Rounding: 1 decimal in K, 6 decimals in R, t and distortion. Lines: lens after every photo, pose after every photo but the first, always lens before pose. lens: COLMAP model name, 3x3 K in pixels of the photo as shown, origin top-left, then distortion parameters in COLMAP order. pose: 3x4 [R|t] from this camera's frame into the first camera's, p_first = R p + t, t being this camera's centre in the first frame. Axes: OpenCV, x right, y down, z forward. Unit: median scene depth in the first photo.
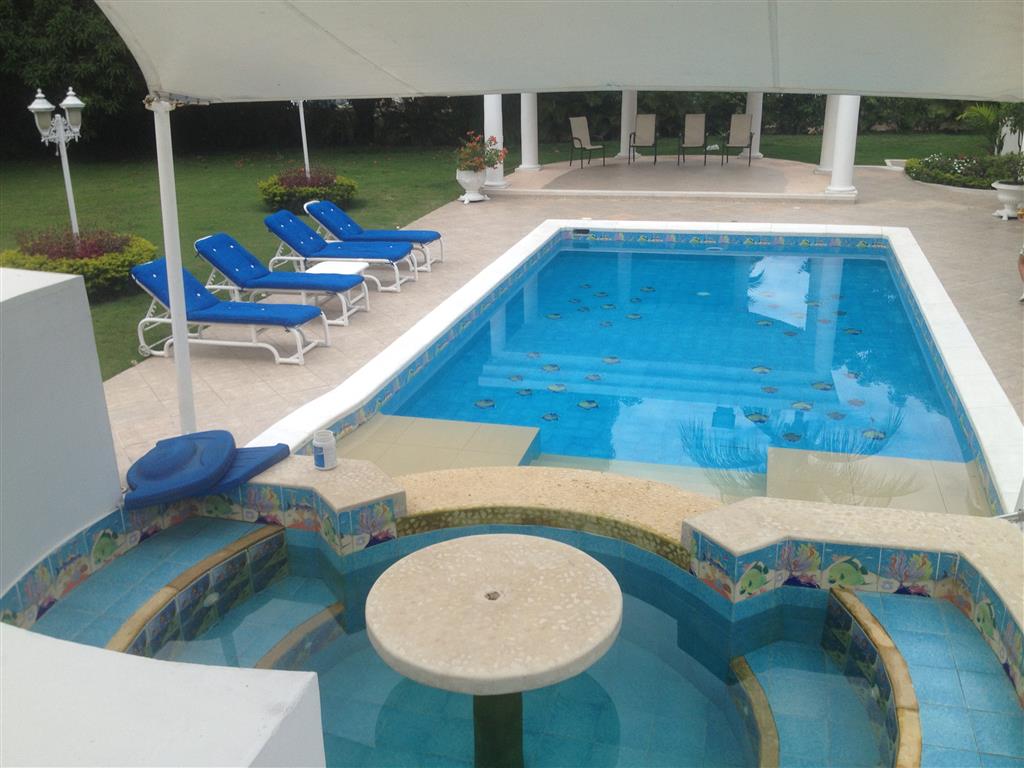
lens RADIAL K [[958.2, 0, 517.7], [0, 958.2, 370.3], [0, 0, 1]] dist [0.134833, -0.302113]
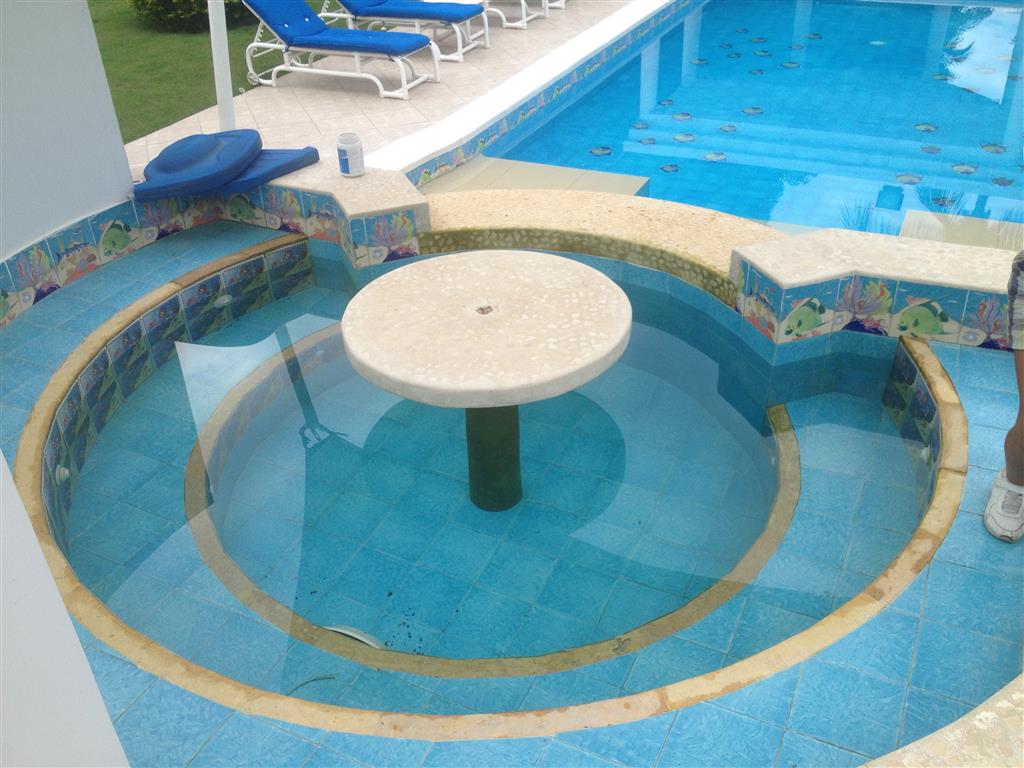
lens RADIAL K [[958.2, 0, 517.7], [0, 958.2, 370.3], [0, 0, 1]] dist [0.134833, -0.302113]
pose [[0.983531, 0.081529, -0.161308, 0.122249], [-0.043490, 0.973013, 0.226616, 0.070267], [0.175431, -0.215868, 0.960534, 0.118470]]
